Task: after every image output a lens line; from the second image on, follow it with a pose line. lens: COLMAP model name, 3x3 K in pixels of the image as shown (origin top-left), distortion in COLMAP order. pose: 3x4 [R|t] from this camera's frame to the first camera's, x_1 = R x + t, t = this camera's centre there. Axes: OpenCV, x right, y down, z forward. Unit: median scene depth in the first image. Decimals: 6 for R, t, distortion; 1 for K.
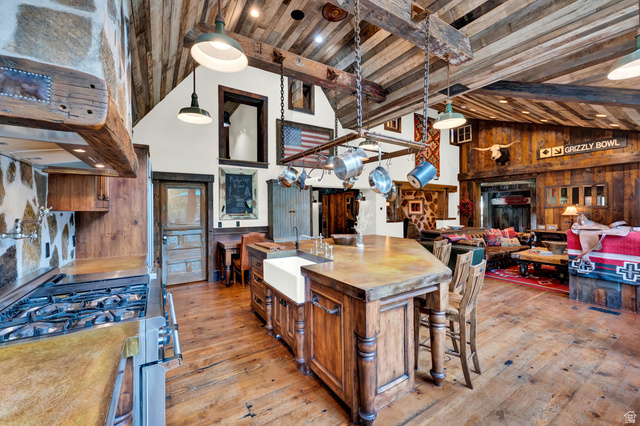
lens RADIAL K [[258.6, 0, 318.1], [0, 258.6, 209.8], [0, 0, 1]] dist [0.001501, 0.000183]
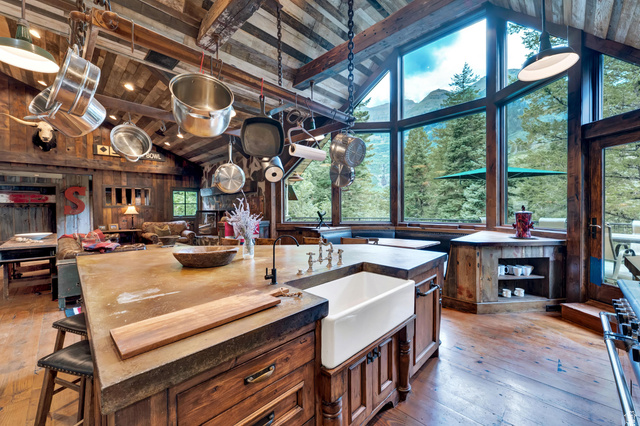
lens RADIAL K [[258.6, 0, 316.5], [0, 258.6, 210.9], [0, 0, 1]] dist [0.001501, 0.000183]
pose [[-0.233940, -0.005400, 0.972236, -0.244040], [0.009837, 0.999920, 0.007921, 0.006481], [-0.972201, 0.011417, -0.233869, 0.460219]]
